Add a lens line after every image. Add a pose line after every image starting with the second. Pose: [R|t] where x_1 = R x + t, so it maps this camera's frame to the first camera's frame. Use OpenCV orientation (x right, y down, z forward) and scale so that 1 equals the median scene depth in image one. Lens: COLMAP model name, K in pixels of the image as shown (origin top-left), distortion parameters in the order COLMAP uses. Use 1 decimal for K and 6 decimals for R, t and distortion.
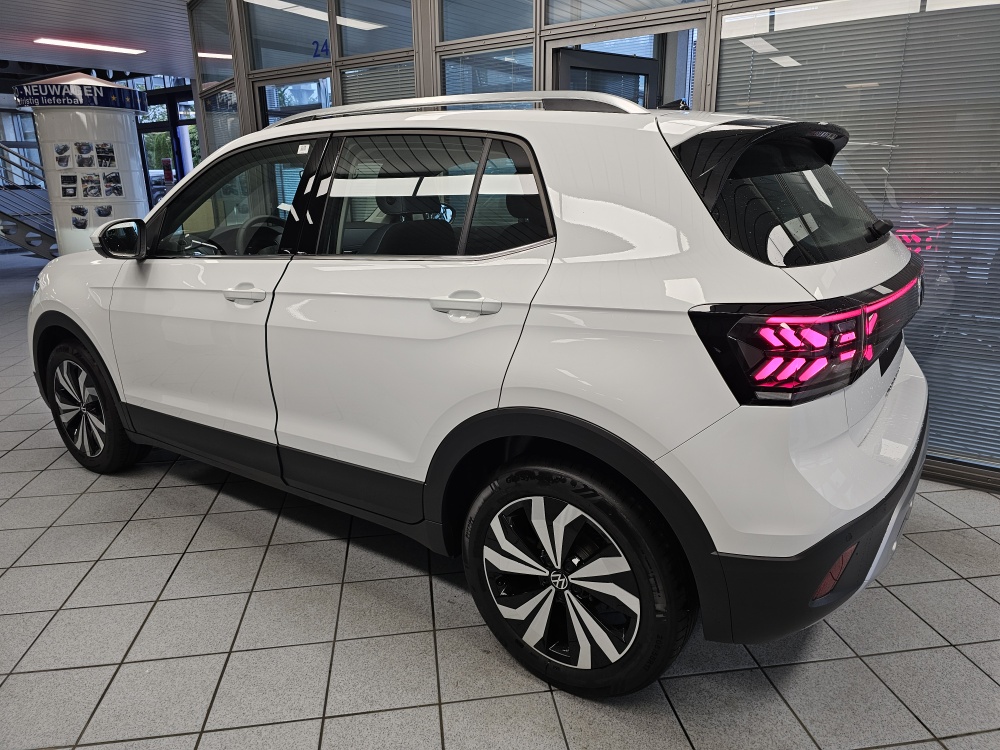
lens RADIAL K [[671.1, 0, 495.0], [0, 671.1, 363.4], [0, 0, 1]] dist [0.059794, -0.054845]
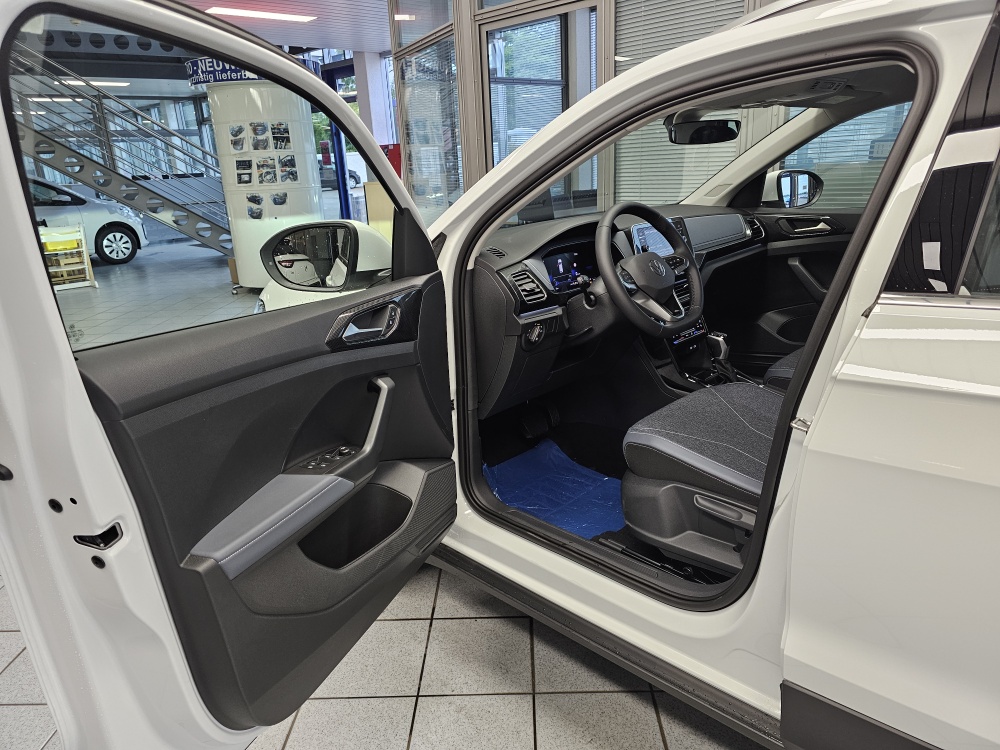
lens RADIAL K [[671.1, 0, 498.7], [0, 671.1, 374.9], [0, 0, 1]] dist [0.059794, -0.054845]
pose [[0.986176, 0.015940, -0.164933, -0.134436], [-0.007937, 0.998764, 0.049072, -0.036054], [0.165511, -0.047085, 0.985083, 0.148502]]
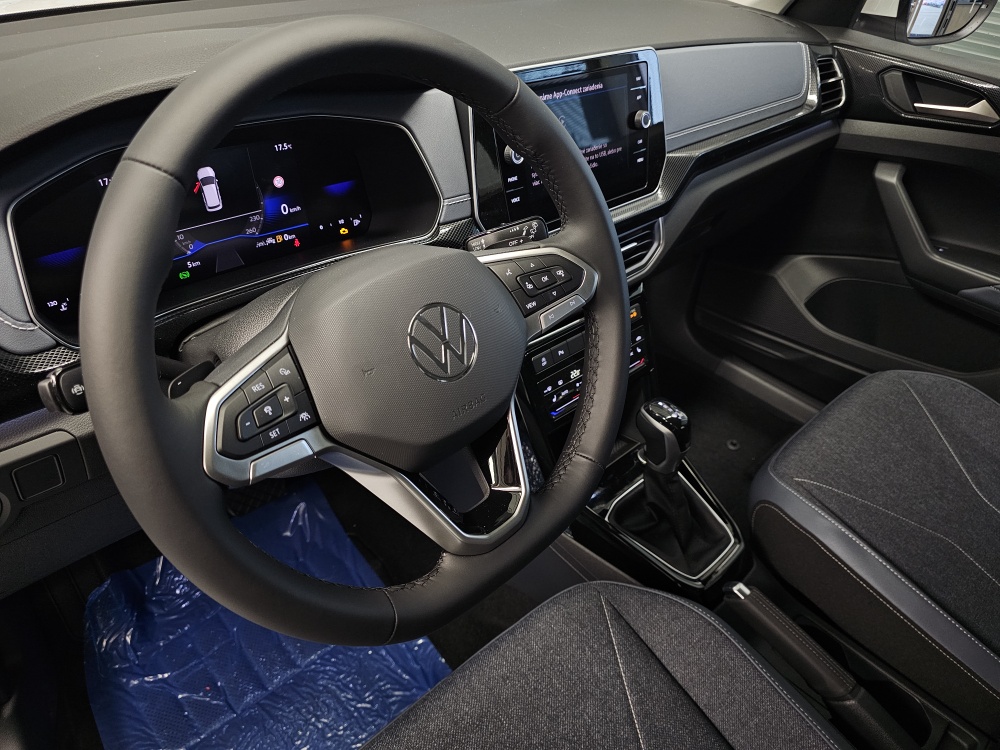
lens RADIAL K [[671.1, 0, 494.9], [0, 671.1, 366.0], [0, 0, 1]] dist [0.059794, -0.054845]
pose [[0.975304, 0.197170, -0.099533, -0.110830], [-0.147940, 0.917794, 0.368467, -0.078441], [0.164001, -0.344642, 0.924297, 0.324701]]
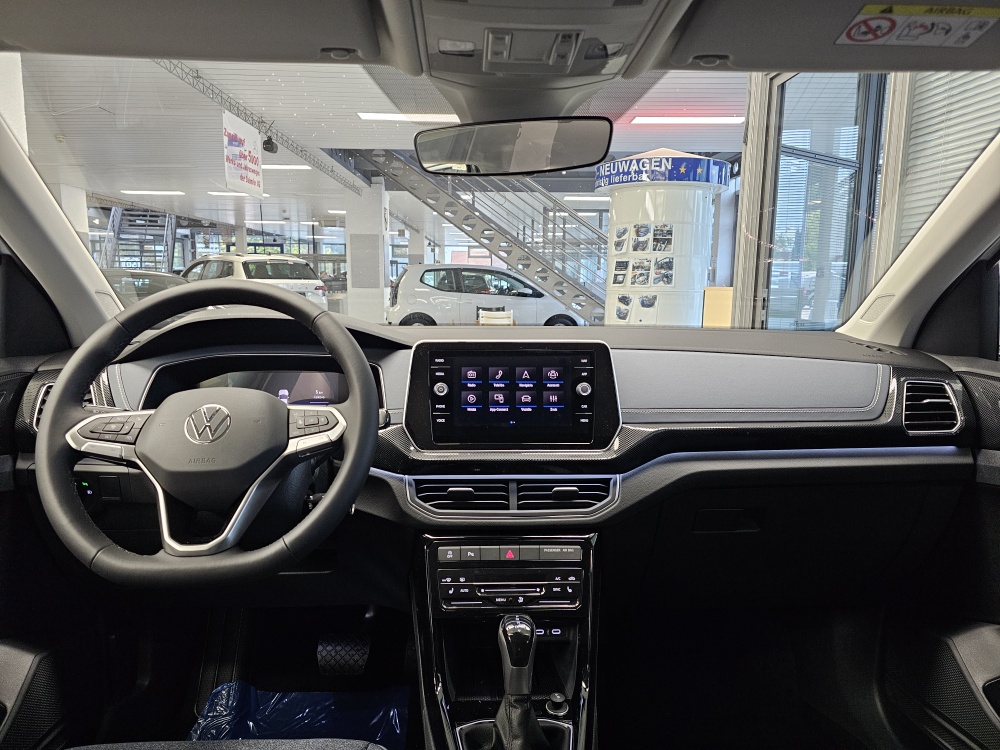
lens RADIAL K [[671.1, 0, 491.5], [0, 671.1, 382.8], [0, 0, 1]] dist [0.059794, -0.054845]
pose [[0.613615, 0.141060, -0.776903, -0.020389], [-0.231074, 0.972919, -0.005857, -0.074648], [0.755037, 0.183116, 0.629593, 0.341450]]
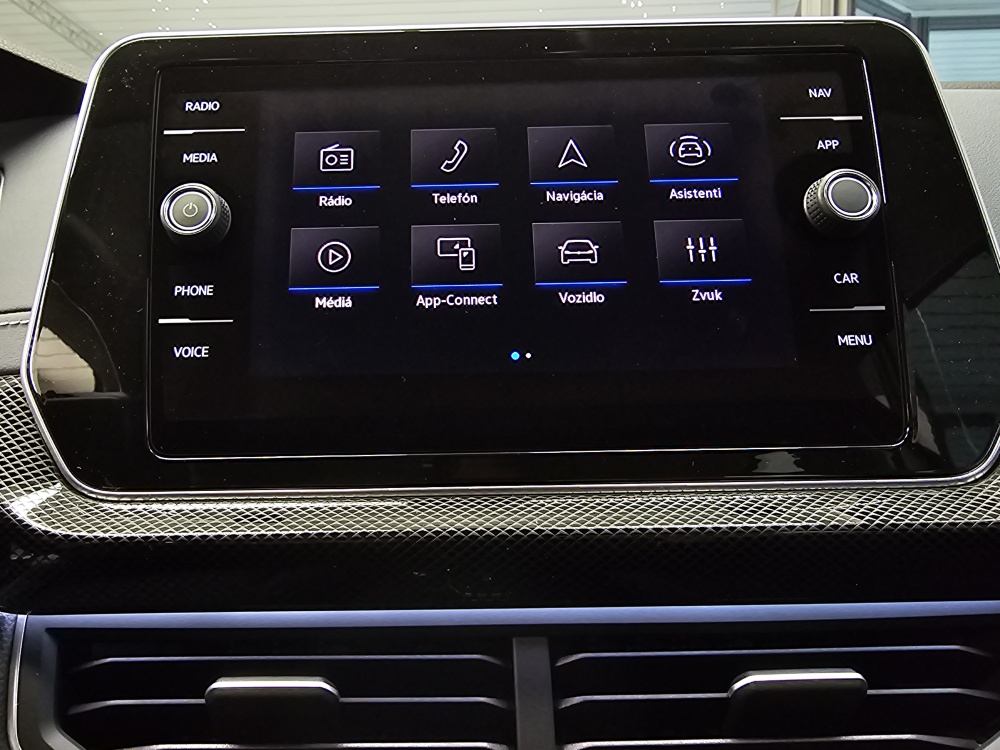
lens RADIAL K [[791.3, 0, 446.6], [0, 791.3, 359.4], [0, 0, 1]] dist [0.018165, -0.004879]
pose [[0.580924, 0.036595, -0.813135, -0.089301], [-0.215477, 0.970262, -0.110275, -0.064817], [0.784918, 0.239273, 0.571534, 0.403517]]
